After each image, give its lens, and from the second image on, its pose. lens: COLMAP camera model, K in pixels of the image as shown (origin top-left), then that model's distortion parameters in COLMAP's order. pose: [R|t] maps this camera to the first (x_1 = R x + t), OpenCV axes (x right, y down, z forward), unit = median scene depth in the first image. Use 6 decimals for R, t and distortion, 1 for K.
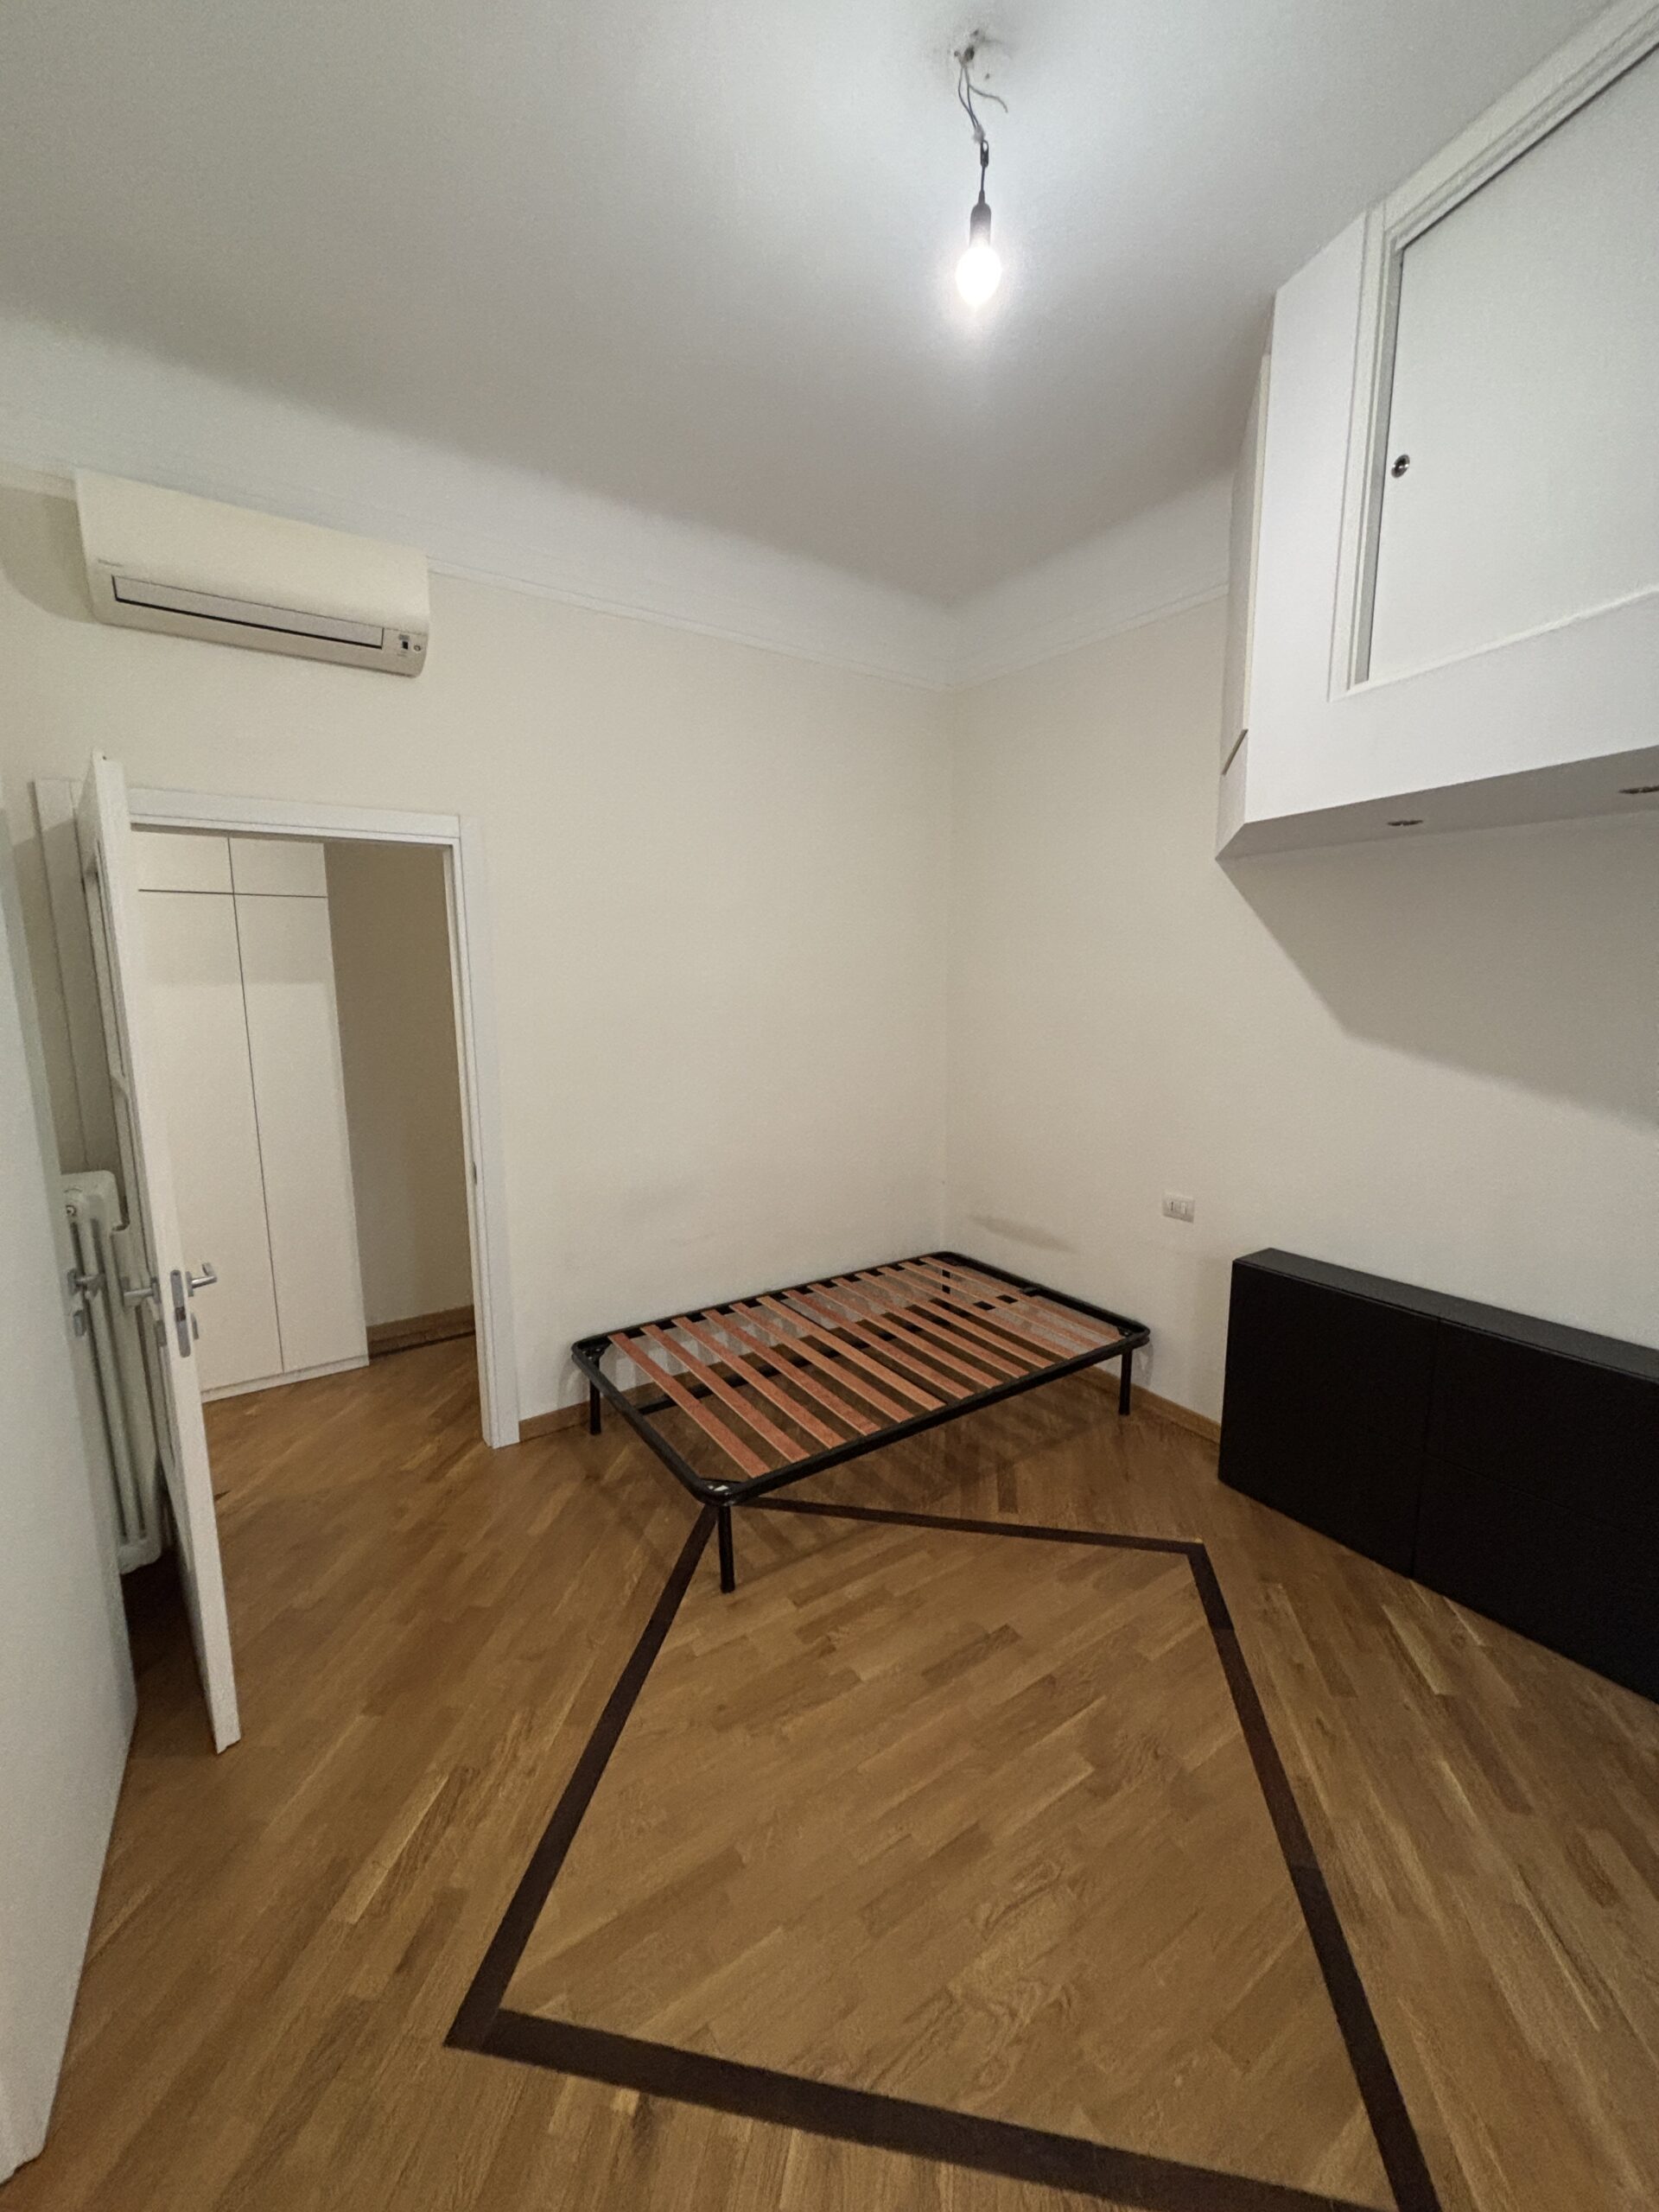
lens RADIAL K [[887.0, 0, 835.7], [0, 887.0, 1109.2], [0, 0, 1]] dist [0.000850, -0.000370]
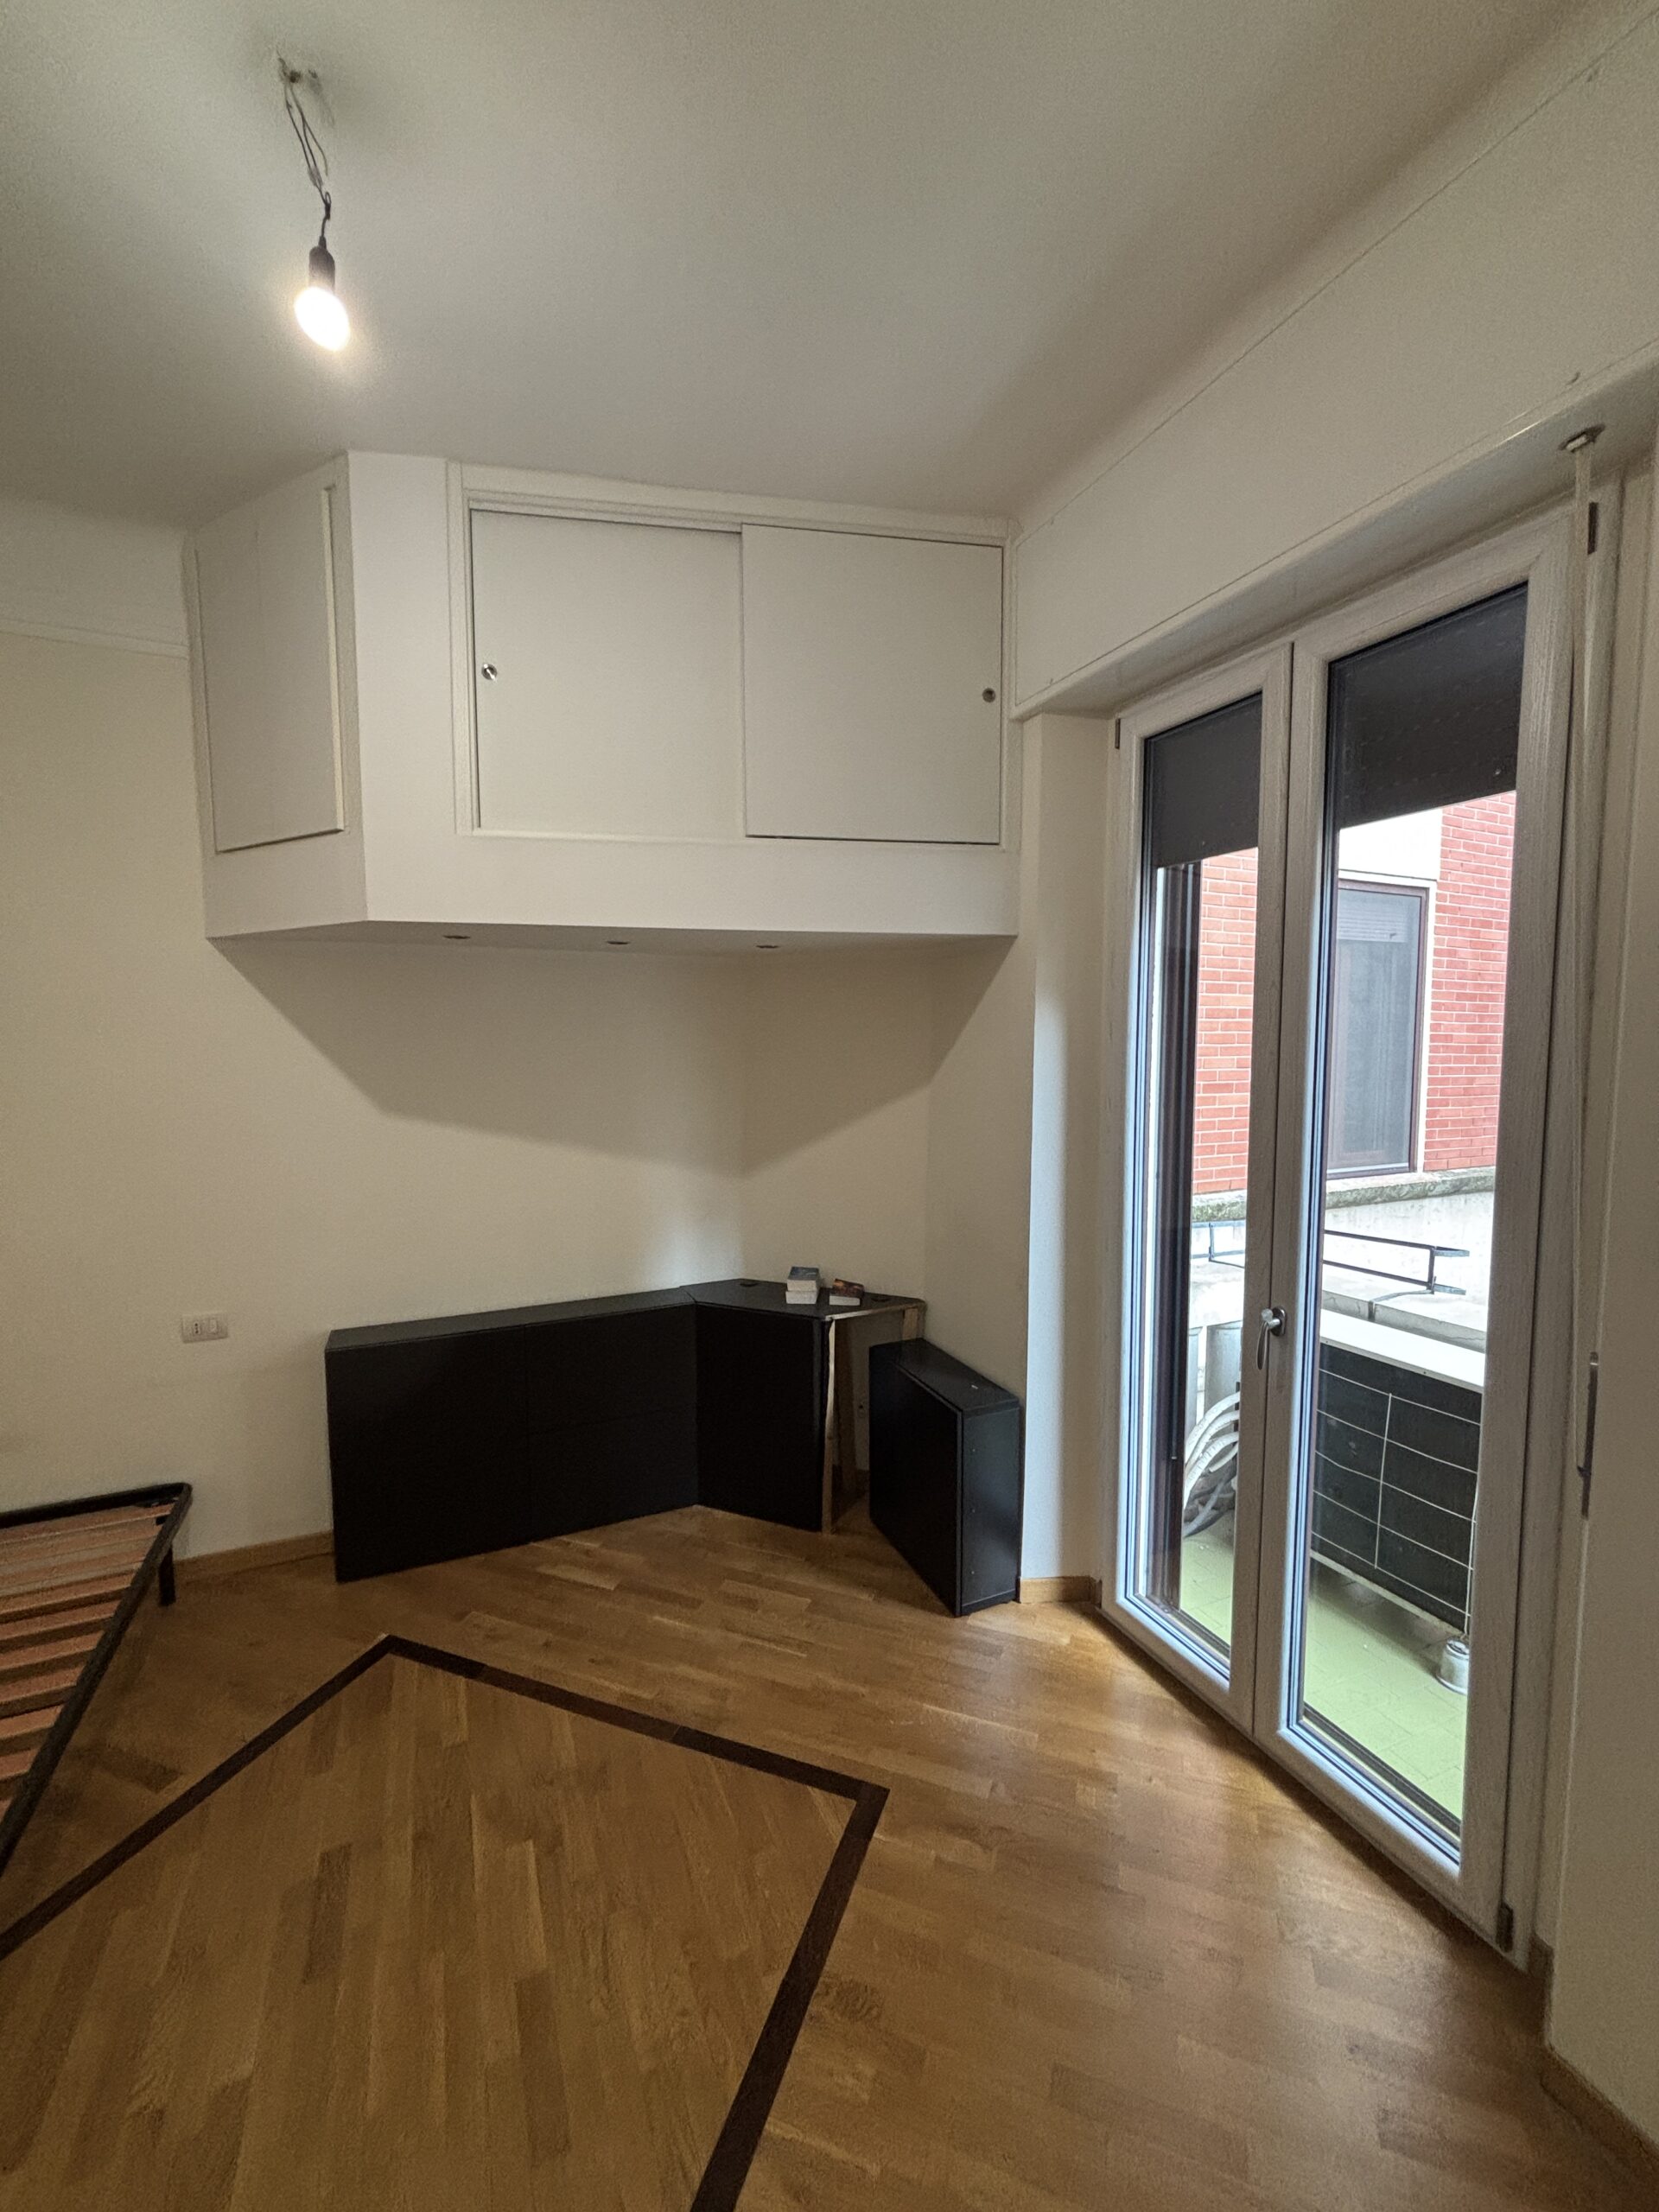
lens RADIAL K [[887.0, 0, 835.9], [0, 887.0, 1110.1], [0, 0, 1]] dist [0.000850, -0.000370]
pose [[0.167646, -0.068288, 0.983479, -0.510029], [0.154607, 0.987075, 0.042183, -0.057181], [-0.973649, 0.144981, 0.176037, 0.314797]]
